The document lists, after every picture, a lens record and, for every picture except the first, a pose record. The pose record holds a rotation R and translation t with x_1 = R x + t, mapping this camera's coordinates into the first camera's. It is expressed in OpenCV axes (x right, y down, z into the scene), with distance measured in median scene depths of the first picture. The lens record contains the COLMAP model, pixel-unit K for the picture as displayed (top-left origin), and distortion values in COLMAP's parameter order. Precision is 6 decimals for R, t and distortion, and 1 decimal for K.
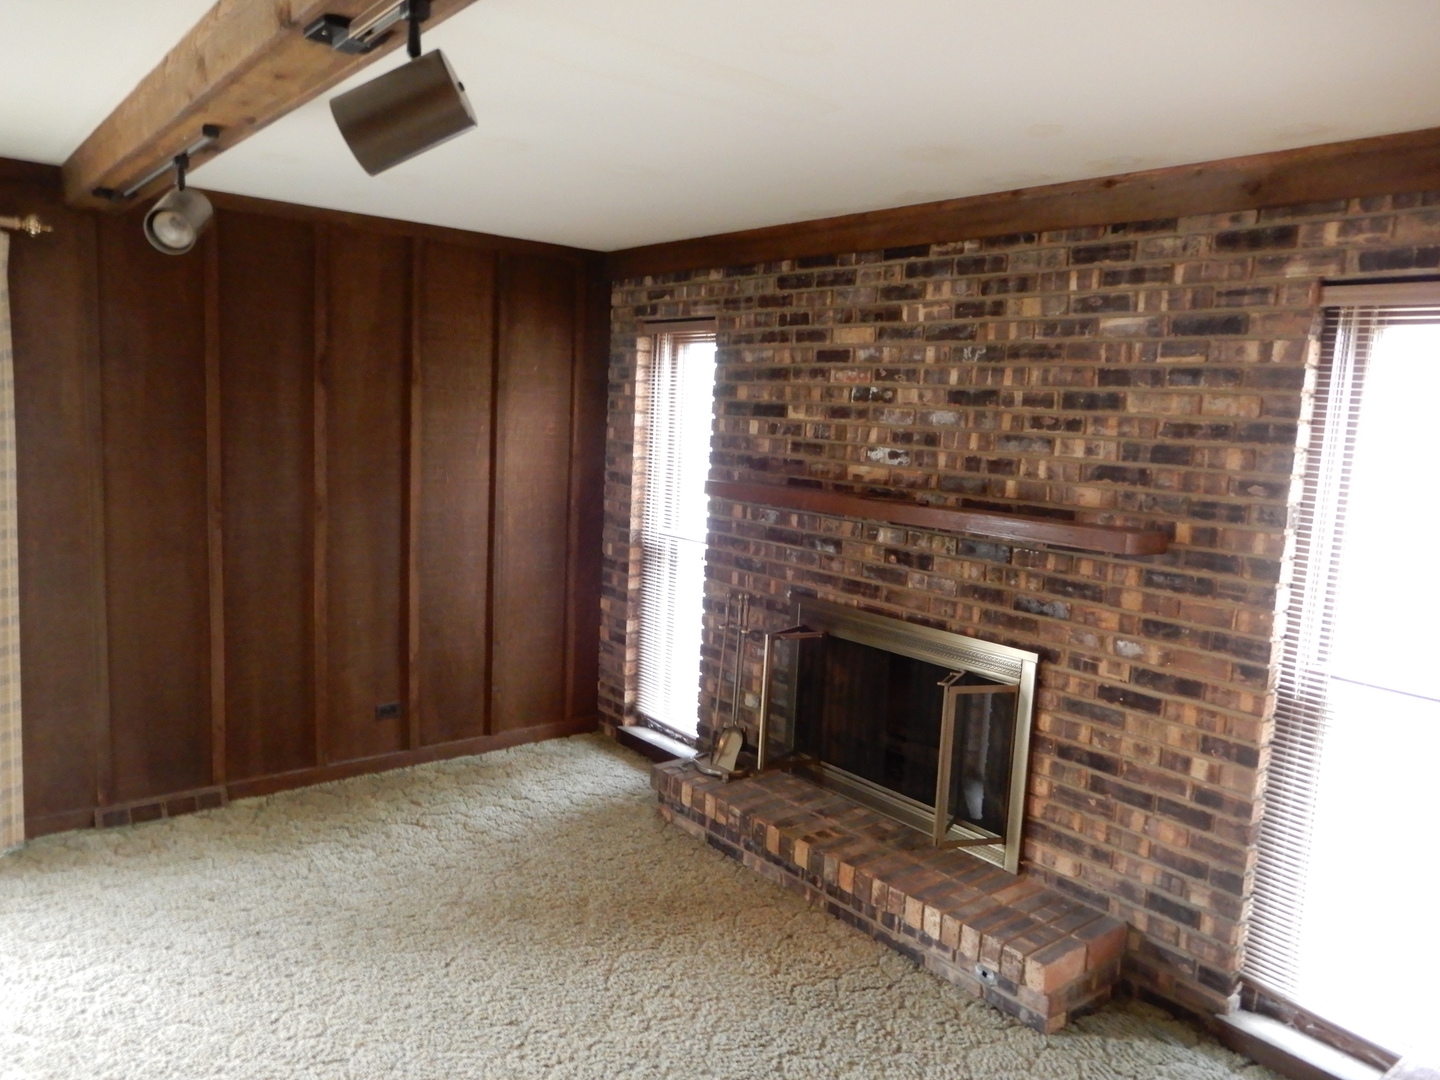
lens RADIAL K [[1033.6, 0, 723.5], [0, 1033.6, 543.1], [0, 0, 1]] dist [0.018682, -0.003490]
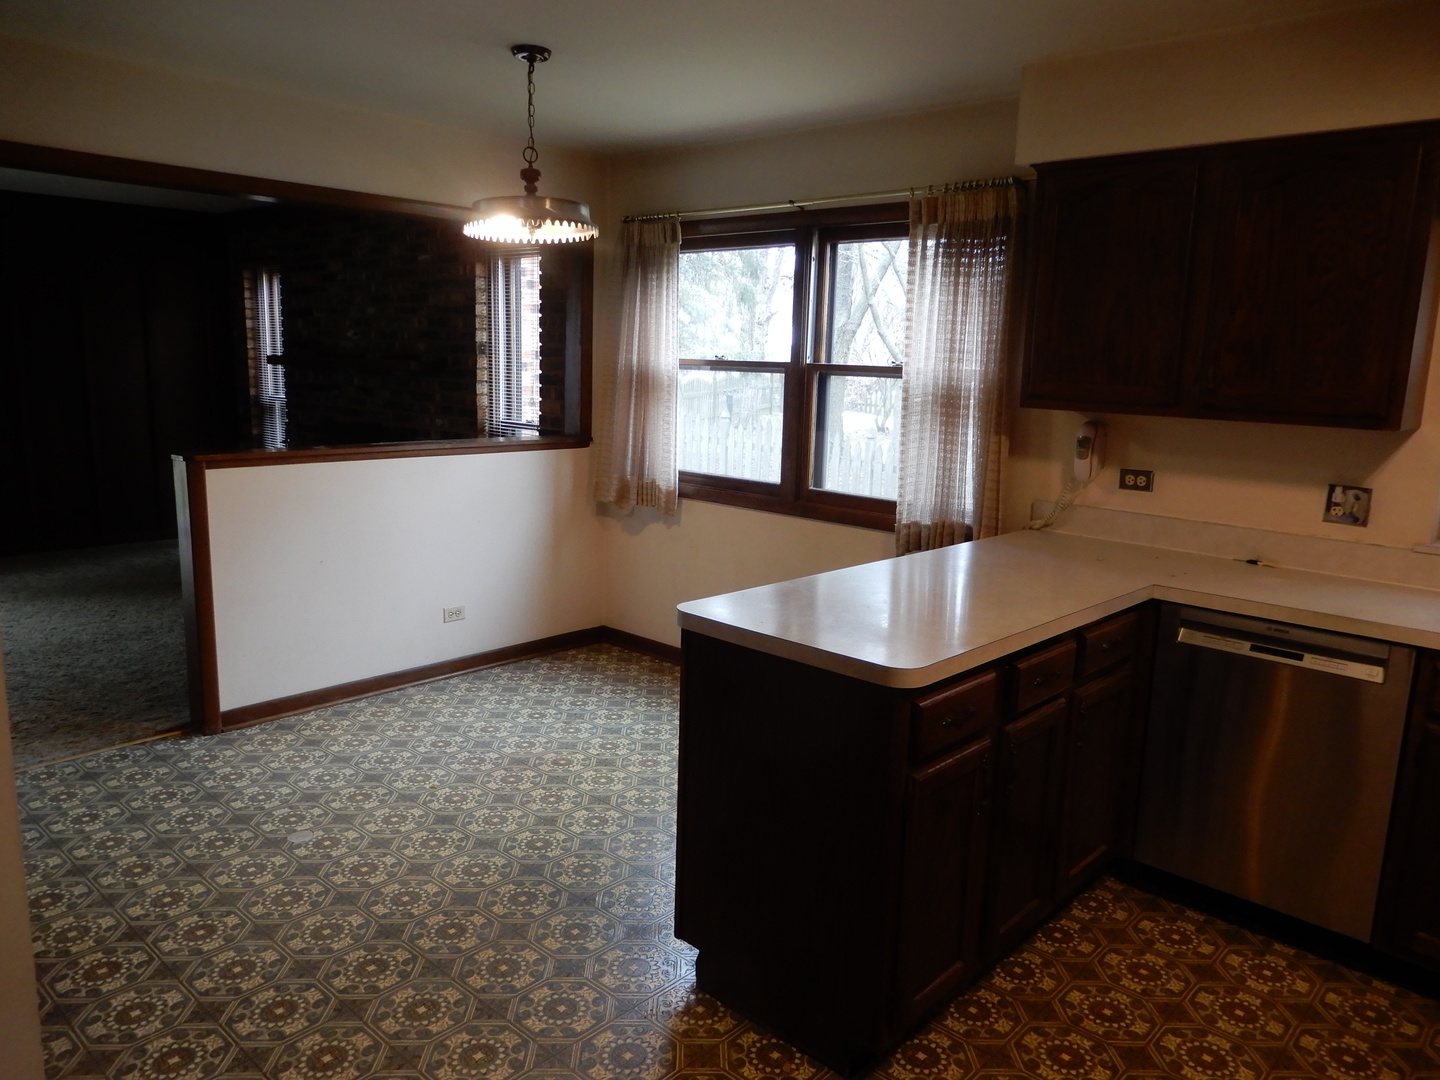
lens RADIAL K [[1033.6, 0, 717.3], [0, 1033.6, 535.6], [0, 0, 1]] dist [0.018682, -0.003490]
pose [[0.990757, -0.063419, 0.119908, 0.471172], [0.055541, 0.996143, 0.067935, 0.151107], [-0.123753, -0.060648, 0.990458, -0.750540]]
